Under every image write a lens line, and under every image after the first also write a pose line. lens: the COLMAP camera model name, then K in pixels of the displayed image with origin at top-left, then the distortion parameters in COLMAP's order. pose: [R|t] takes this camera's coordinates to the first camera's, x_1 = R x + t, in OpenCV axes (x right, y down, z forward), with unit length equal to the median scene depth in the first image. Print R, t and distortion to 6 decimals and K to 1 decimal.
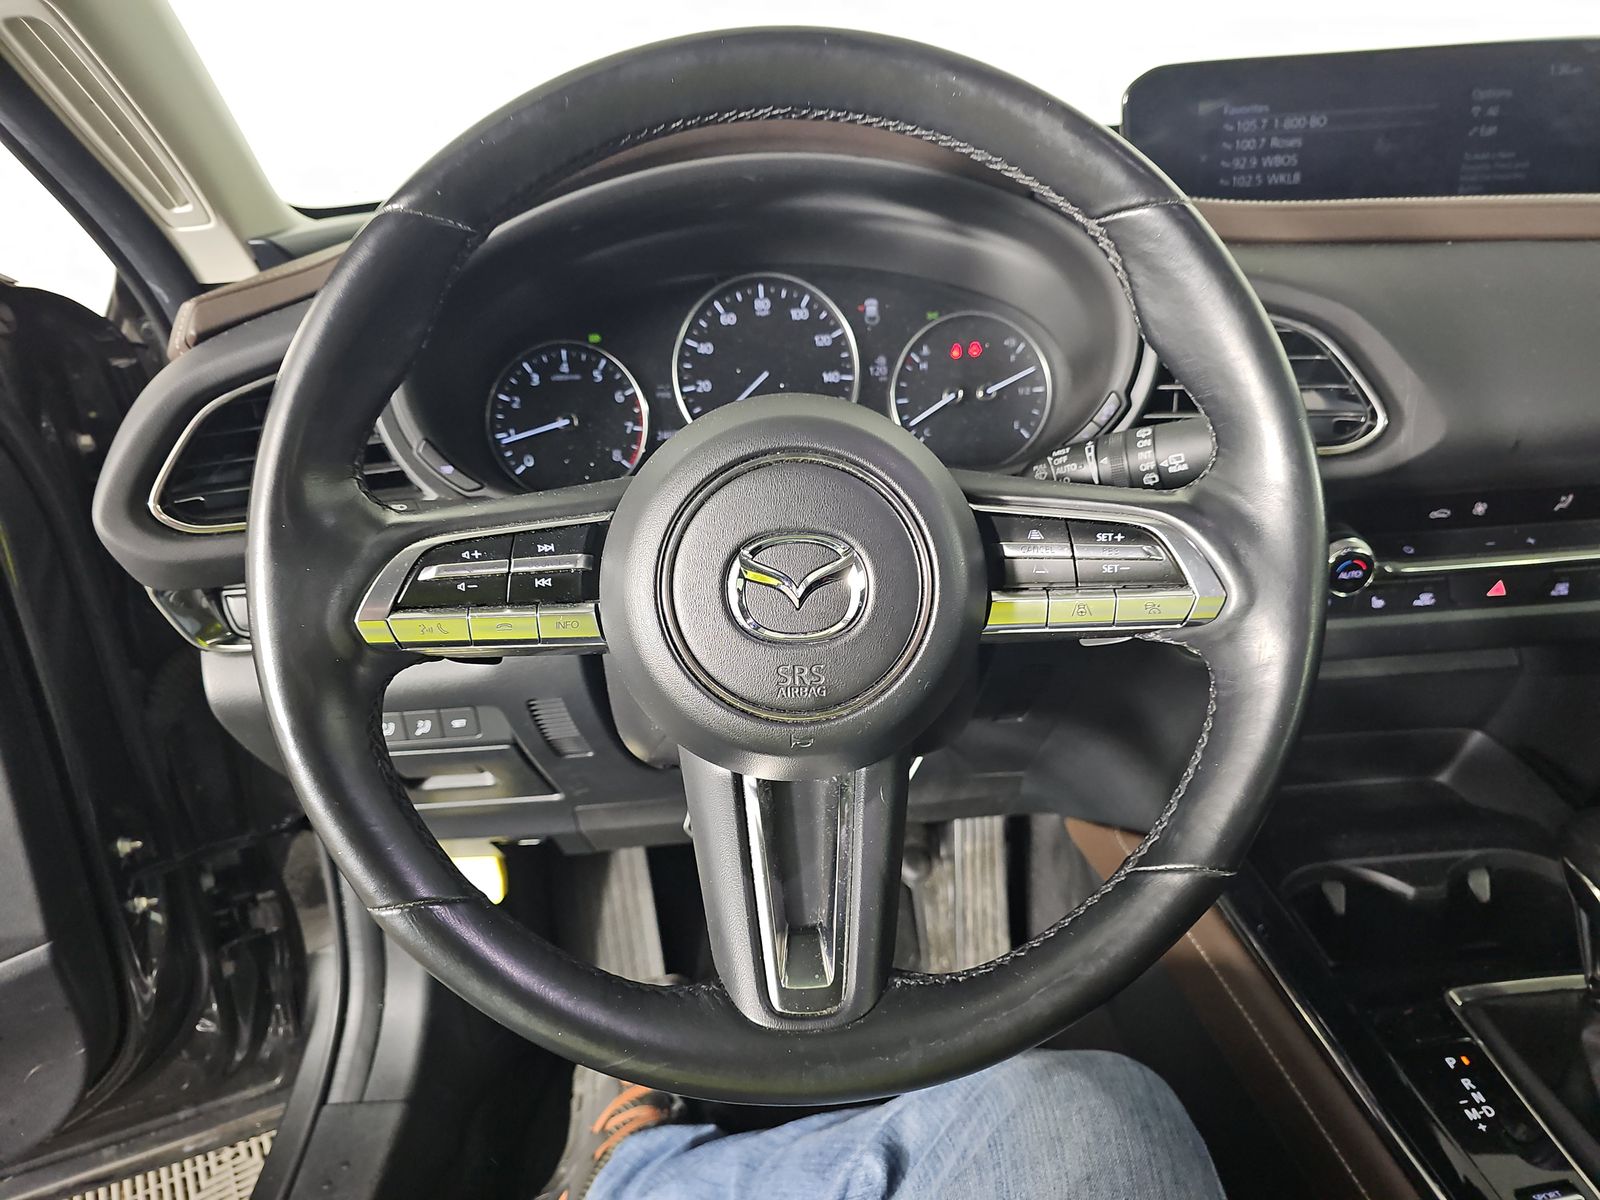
lens RADIAL K [[1054.0, 0, 772.1], [0, 1054.0, 611.1], [0, 0, 1]] dist [0.040158, -0.042880]
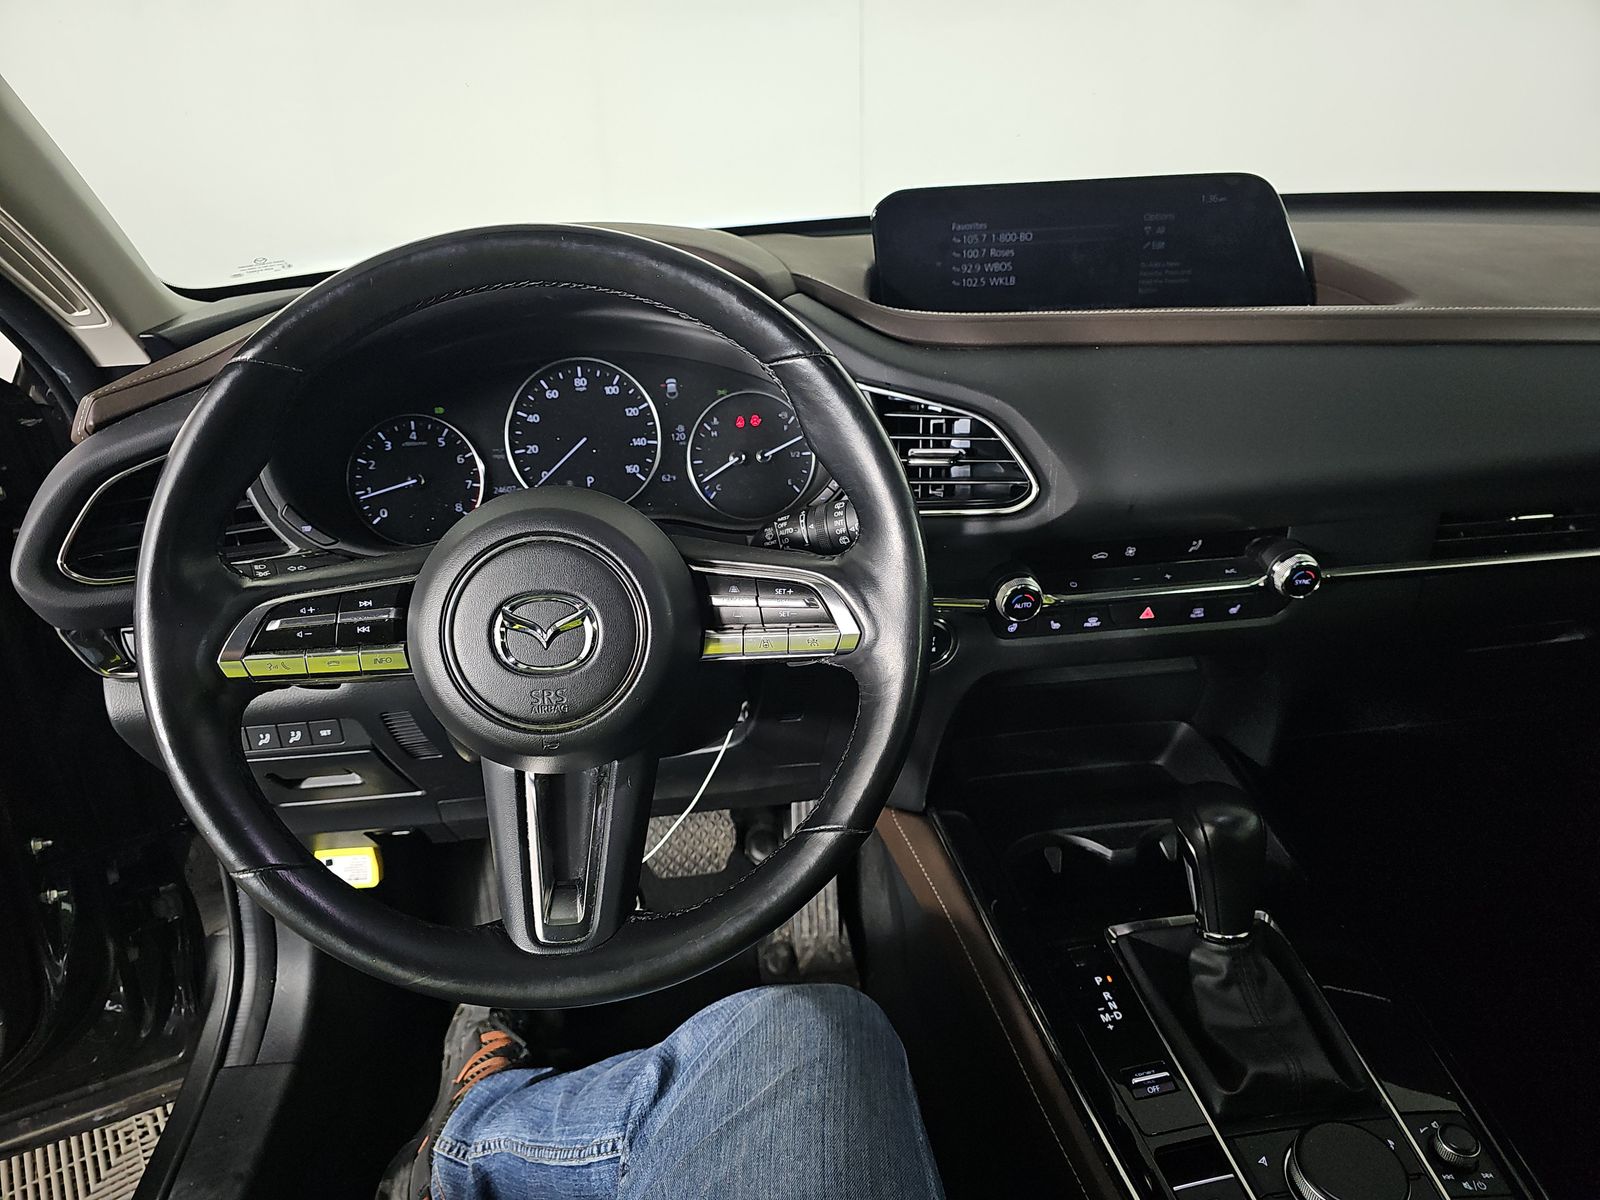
lens RADIAL K [[1126.4, 0, 800.0], [0, 1126.4, 600.0], [0, 0, 1]] dist [0.057469, -0.050260]
pose [[0.998702, -0.011630, 0.049591, 0.195802], [0.011527, 0.999931, 0.002364, -0.045331], [-0.049616, -0.001790, 0.998767, -0.345007]]
